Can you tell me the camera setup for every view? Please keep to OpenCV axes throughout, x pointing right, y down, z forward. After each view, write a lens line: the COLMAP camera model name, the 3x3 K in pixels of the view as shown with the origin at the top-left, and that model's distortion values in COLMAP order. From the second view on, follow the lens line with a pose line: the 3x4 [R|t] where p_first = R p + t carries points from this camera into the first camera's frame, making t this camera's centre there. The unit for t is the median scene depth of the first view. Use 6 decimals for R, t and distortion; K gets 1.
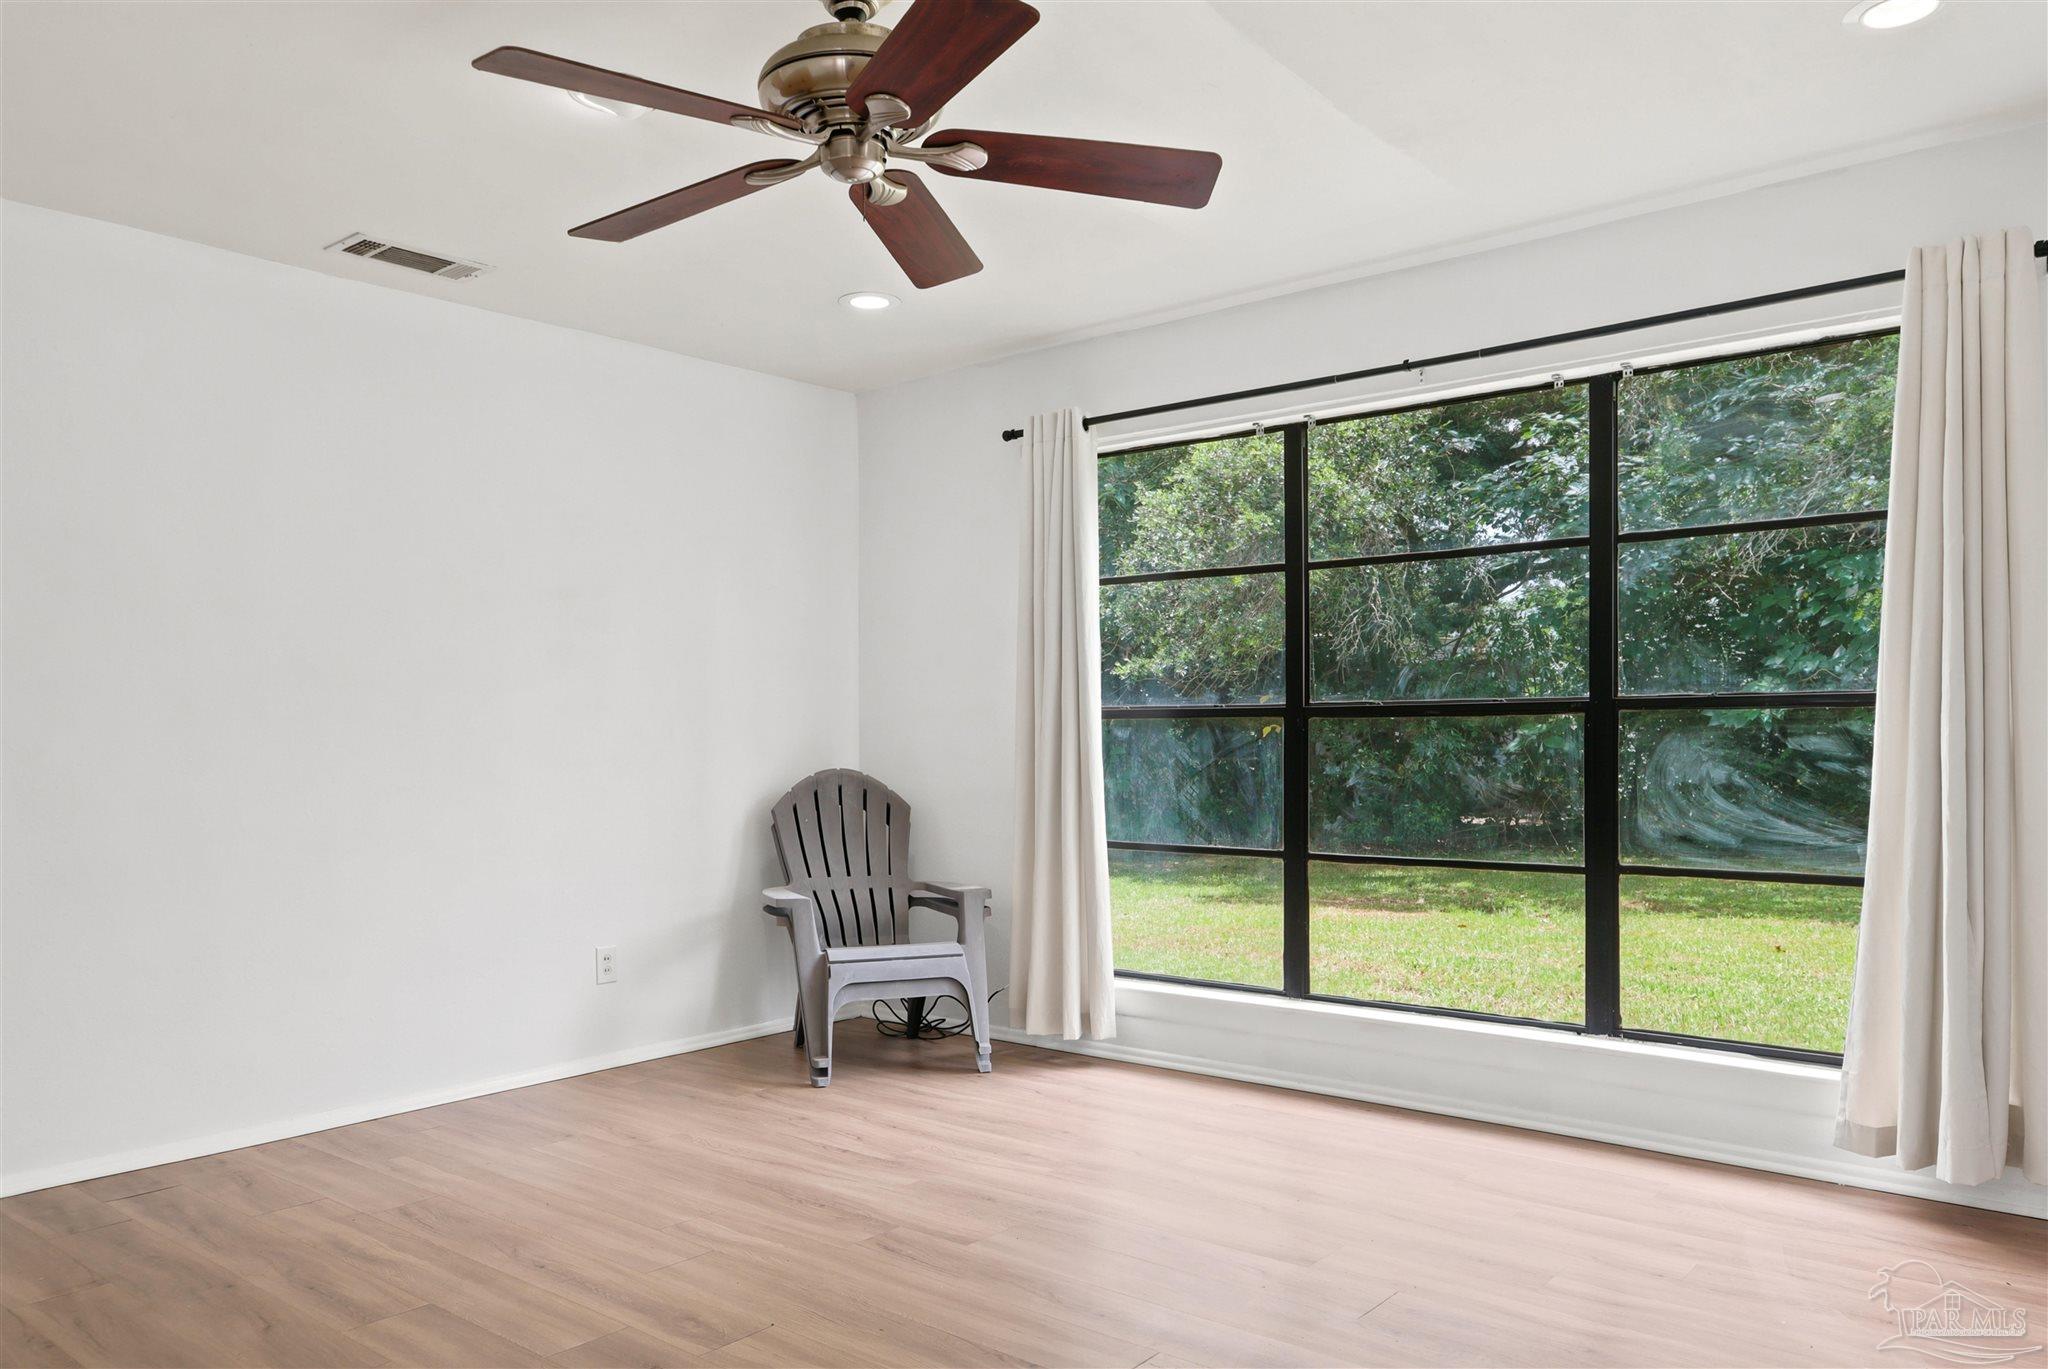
lens RADIAL K [[1418.5, 0, 1004.2], [0, 1418.5, 736.7], [0, 0, 1]] dist [-0.004082, 0.004829]
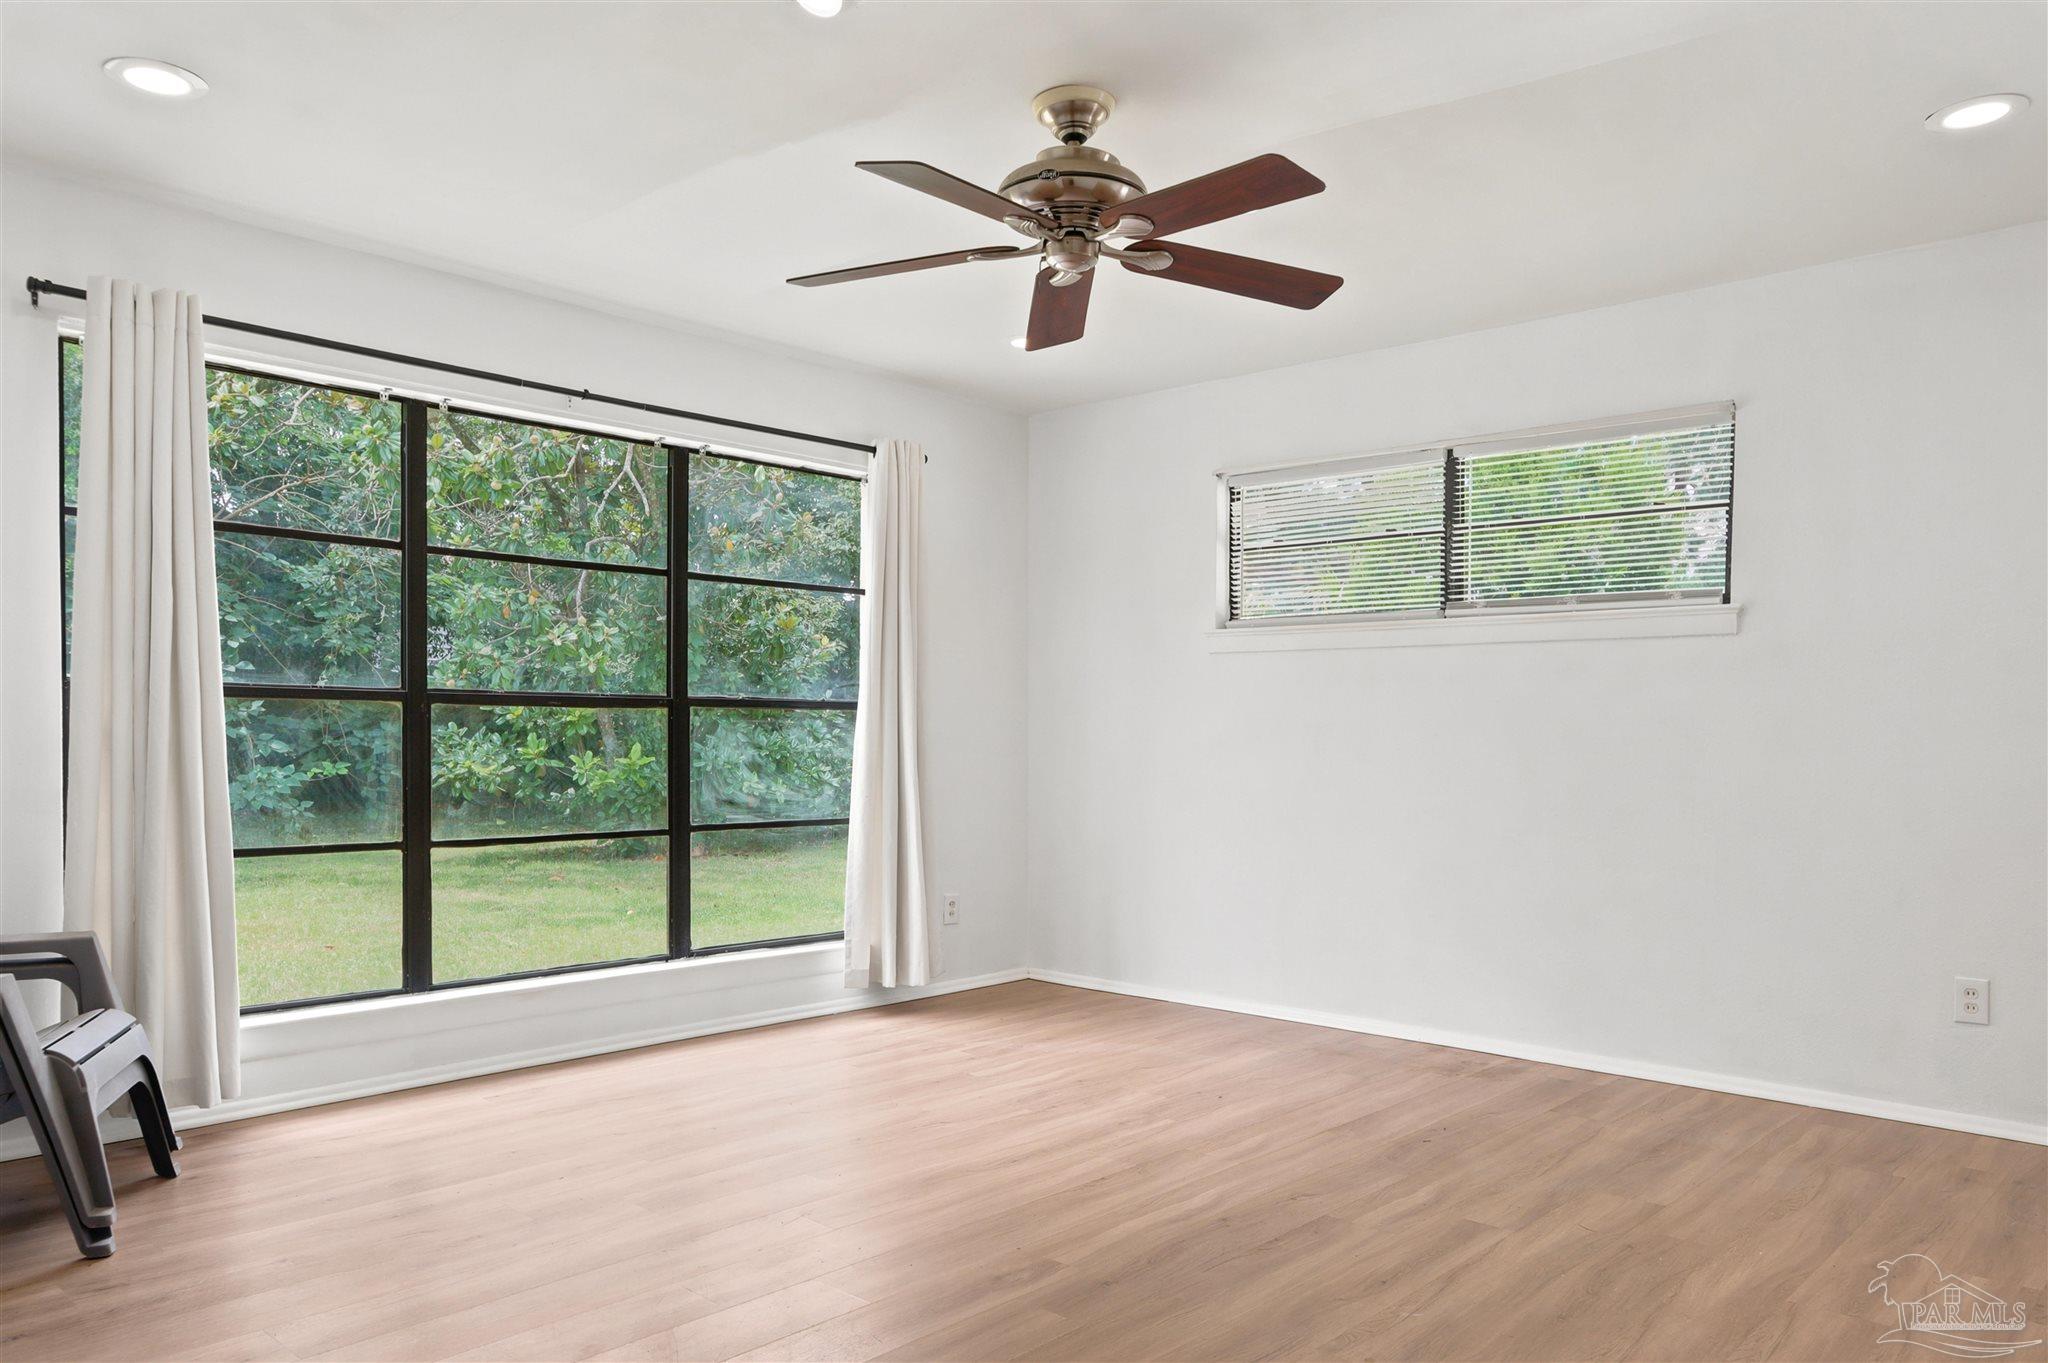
lens RADIAL K [[1406.9, 0, 1021.2], [0, 1406.9, 726.2], [0, 0, 1]] dist [-0.102554, 0.003814]
pose [[0.049951, 0.013541, 0.998660, -0.868811], [-0.008736, 0.999876, -0.013121, 0.013865], [-0.998713, -0.008069, 0.050063, 0.656923]]
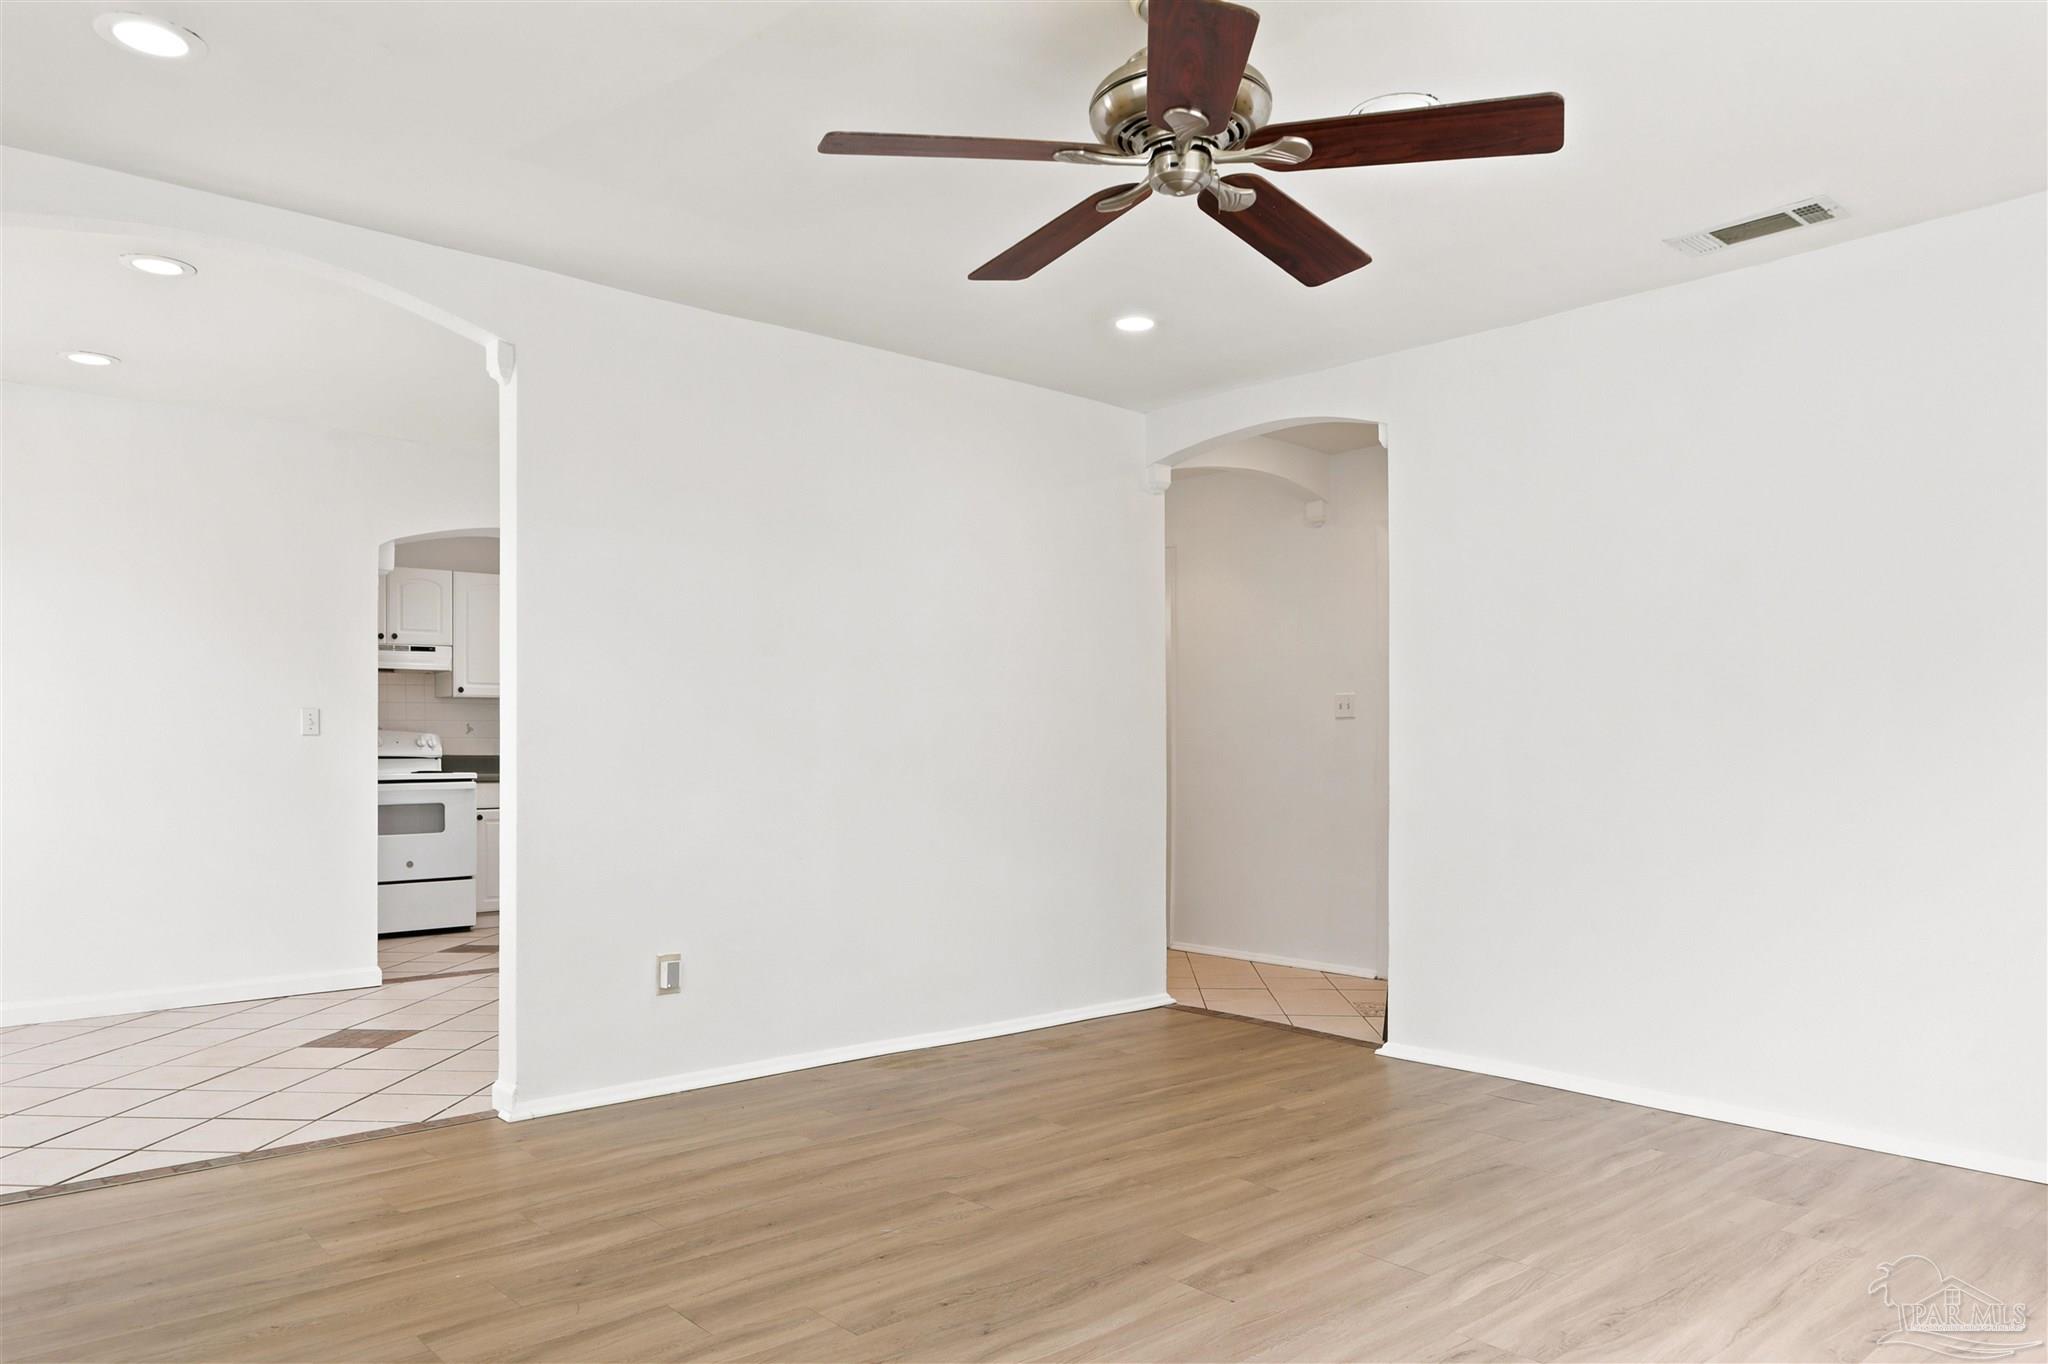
lens RADIAL K [[1418.5, 0, 1004.2], [0, 1418.5, 734.2], [0, 0, 1]] dist [-0.004082, 0.004829]
pose [[-0.160637, 0.006264, -0.986994, 0.605683], [0.006430, 0.999965, 0.005300, -0.001081], [0.986993, -0.005495, -0.160672, 0.696593]]
